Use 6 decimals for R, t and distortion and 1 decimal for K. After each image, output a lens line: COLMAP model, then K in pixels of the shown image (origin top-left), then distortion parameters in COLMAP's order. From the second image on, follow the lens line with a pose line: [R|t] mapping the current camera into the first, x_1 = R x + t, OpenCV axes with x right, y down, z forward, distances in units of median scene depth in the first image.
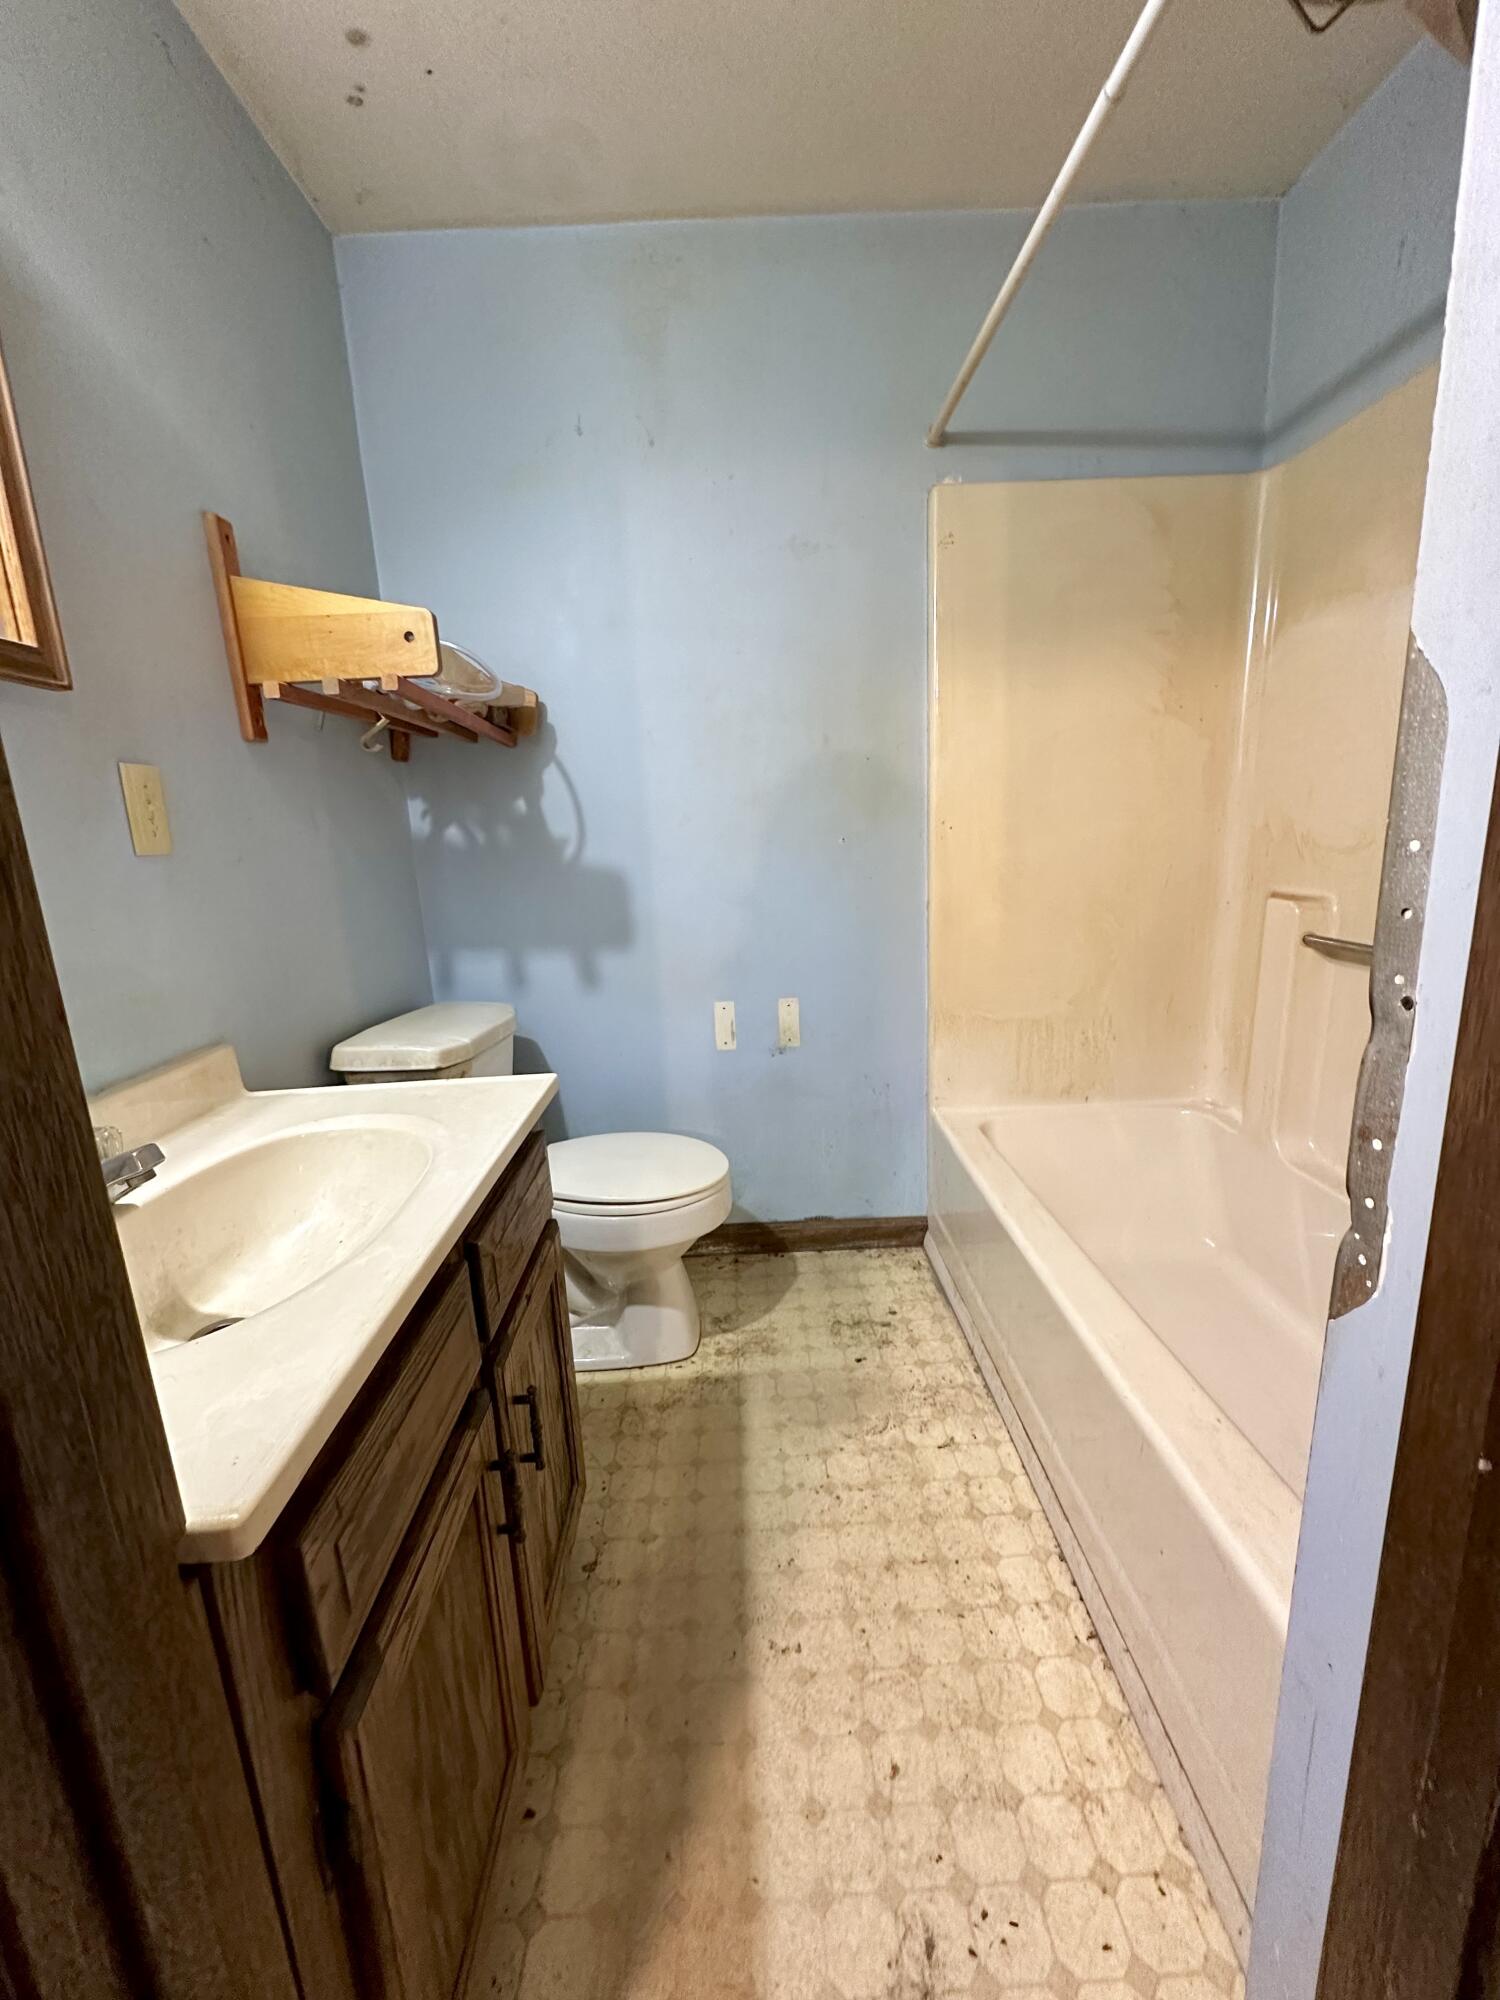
lens RADIAL K [[800.1, 0, 745.0], [0, 800.1, 985.8], [0, 0, 1]] dist [-0.004369, 0.001072]
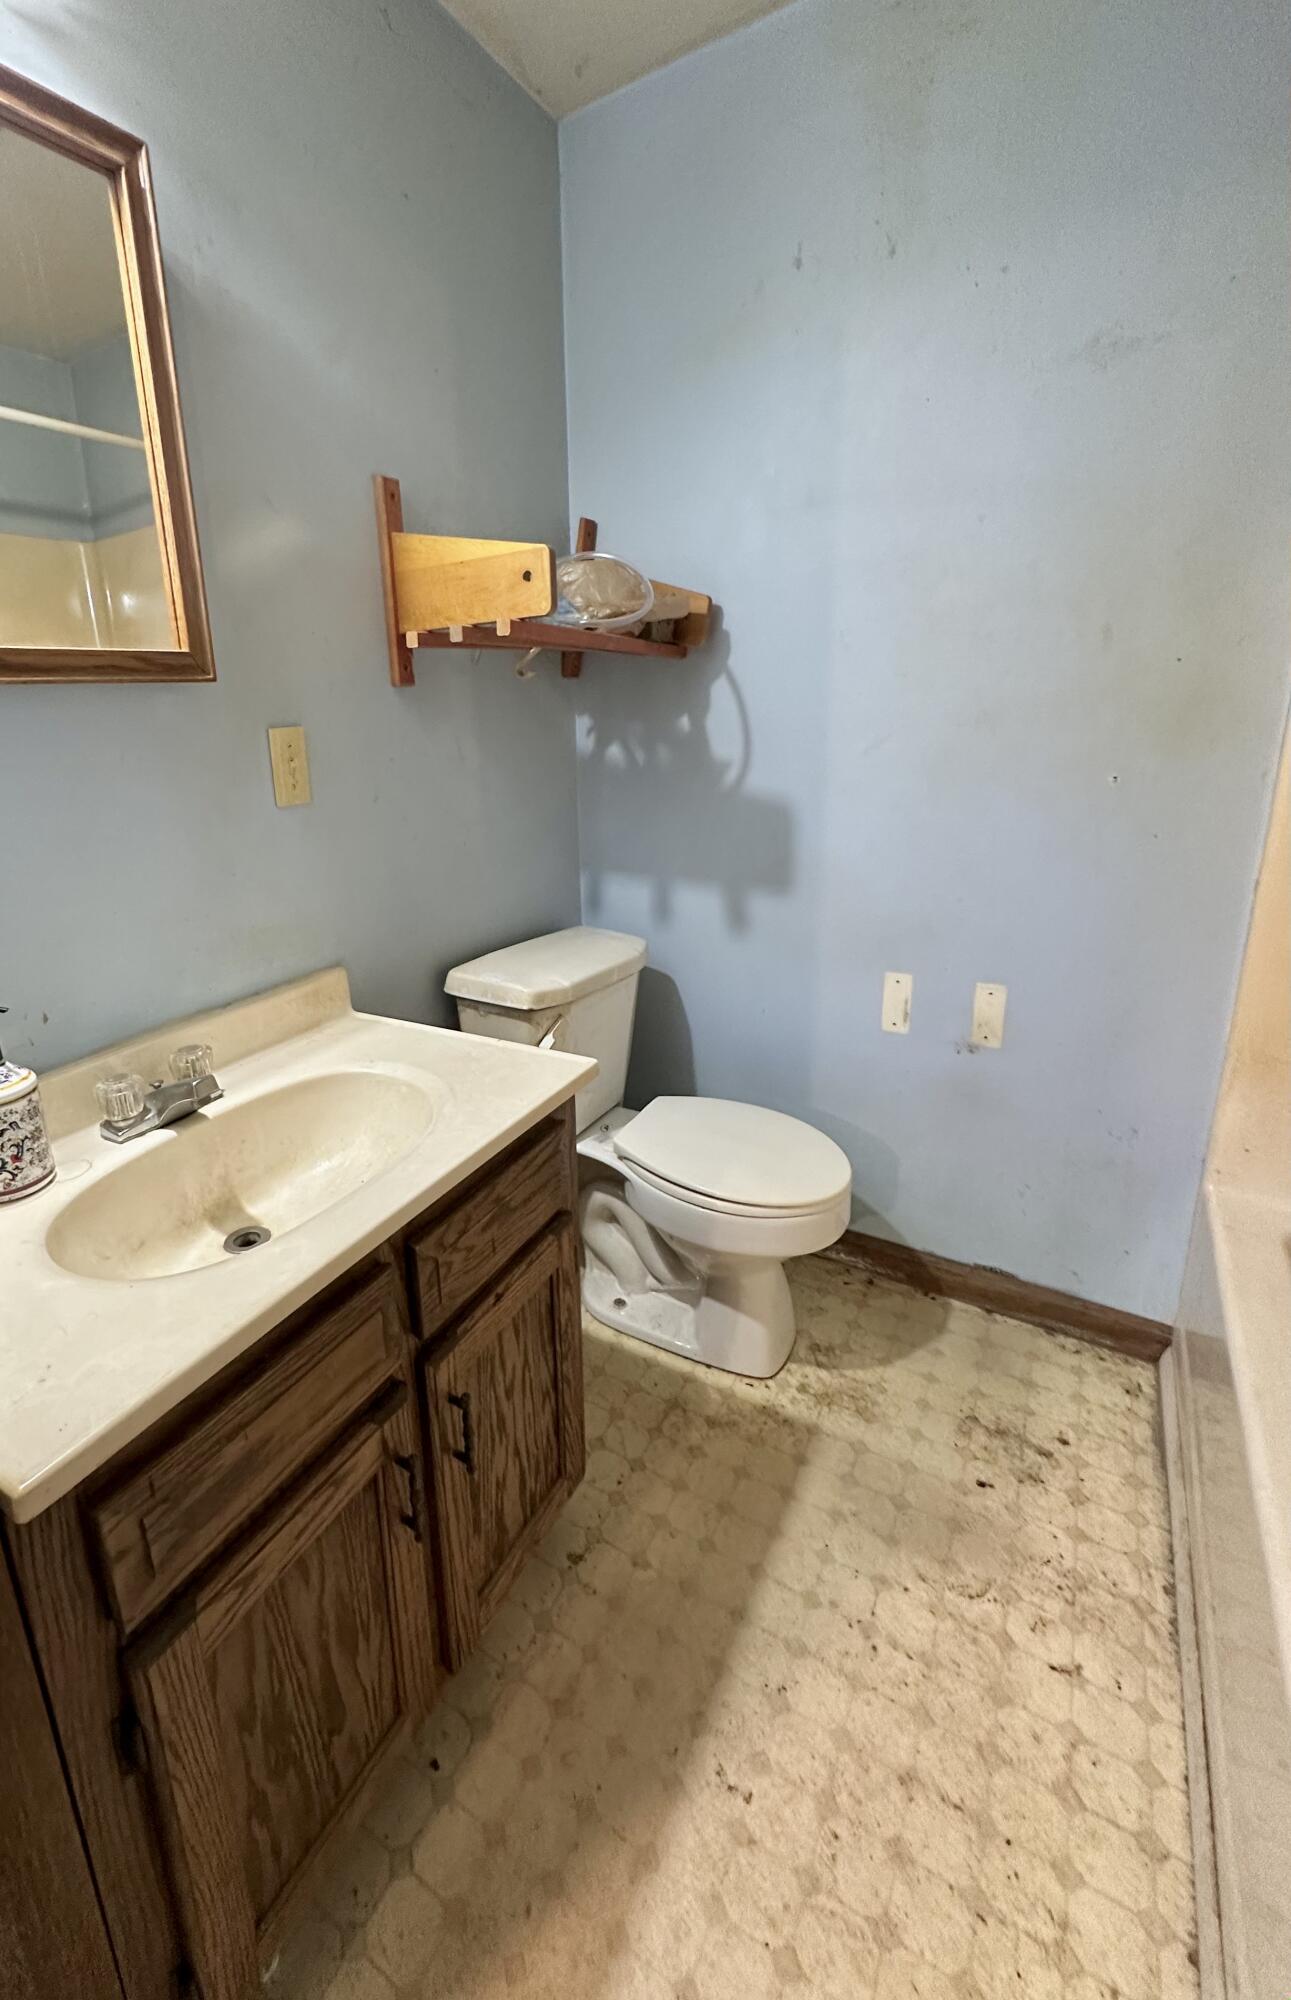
lens RADIAL K [[840.2, 0, 451.1], [0, 840.2, 947.9], [0, 0, 1]] dist [-0.004521, 0.000819]
pose [[0.811672, 0.148216, -0.564996, 0.140390], [-0.099041, 0.988187, 0.116951, -0.102836], [0.575656, -0.038968, 0.816763, 0.103190]]
